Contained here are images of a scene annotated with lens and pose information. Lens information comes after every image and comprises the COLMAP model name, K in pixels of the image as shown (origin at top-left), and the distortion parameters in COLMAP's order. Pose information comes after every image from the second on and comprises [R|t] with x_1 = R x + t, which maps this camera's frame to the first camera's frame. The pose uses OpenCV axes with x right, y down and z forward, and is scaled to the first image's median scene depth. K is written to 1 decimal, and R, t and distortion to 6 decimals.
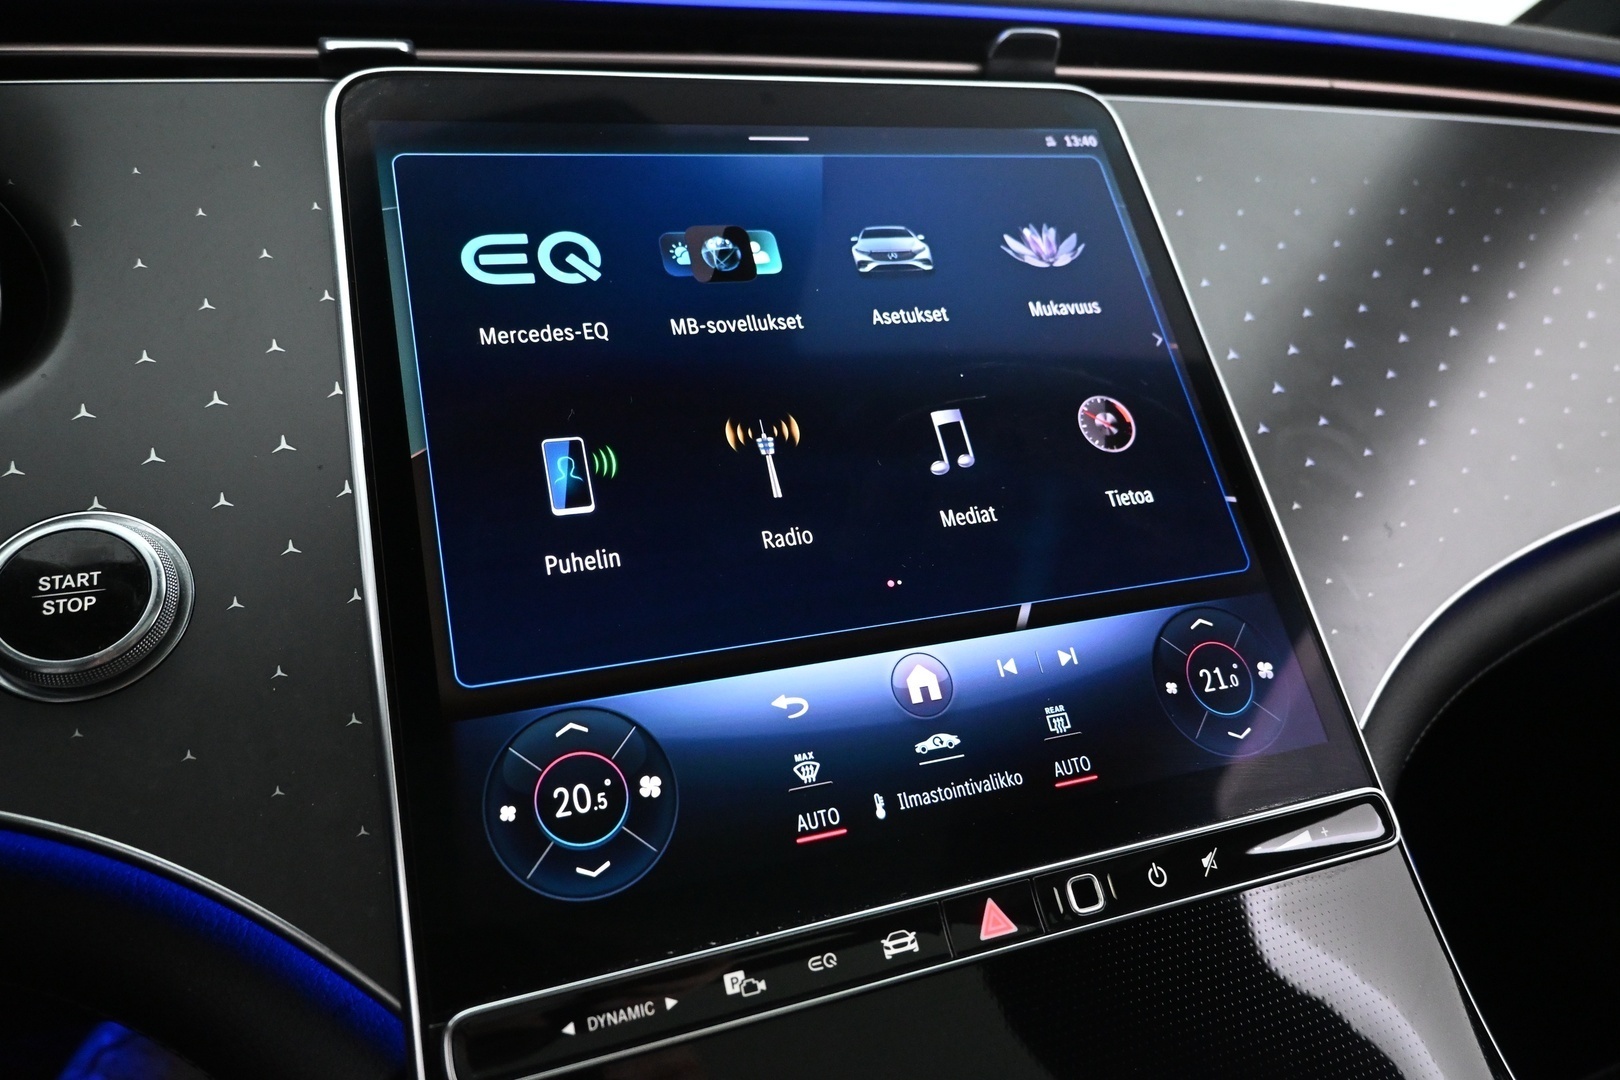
lens RADIAL K [[1095.1, 0, 812.2], [0, 1095.1, 541.3], [0, 0, 1]] dist [-0.000913, -0.003431]
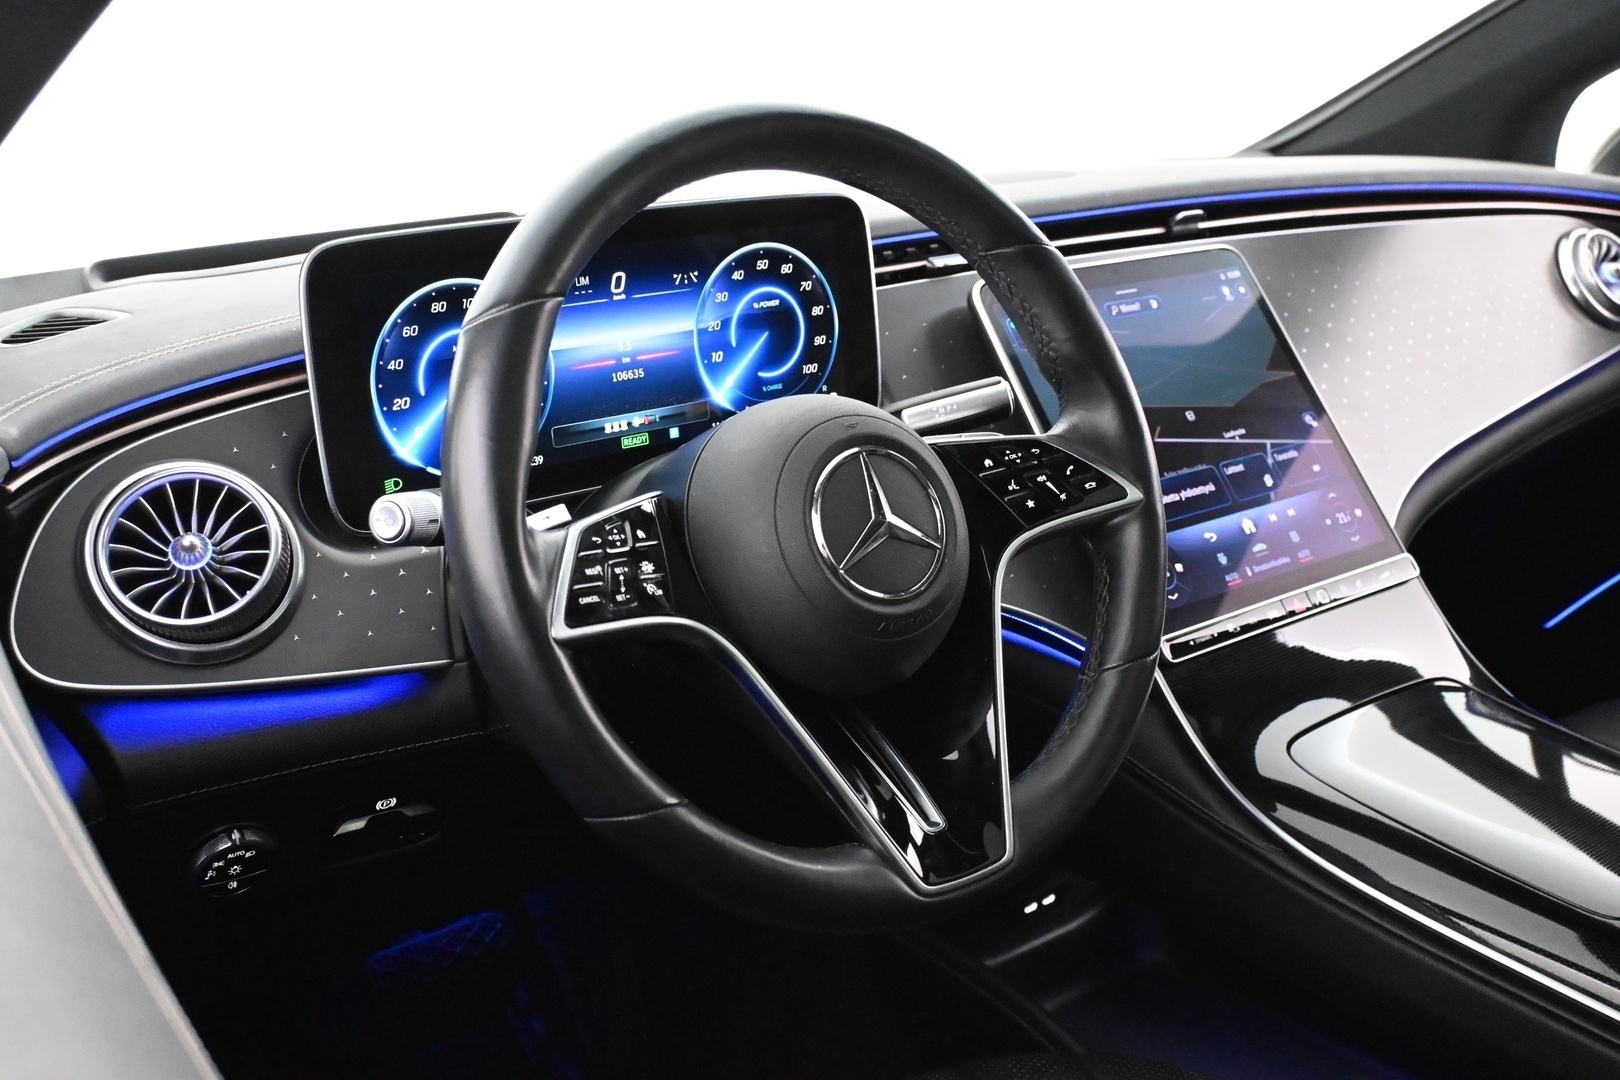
lens RADIAL K [[1672.4, 0, 806.3], [0, 1672.4, 523.8], [0, 0, 1]] dist [0.024042, 0.000000]
pose [[0.955085, -0.099136, 0.279258, -1.893999], [0.110052, 0.993644, -0.023647, 0.106766], [-0.275139, 0.053318, 0.959925, -2.330322]]
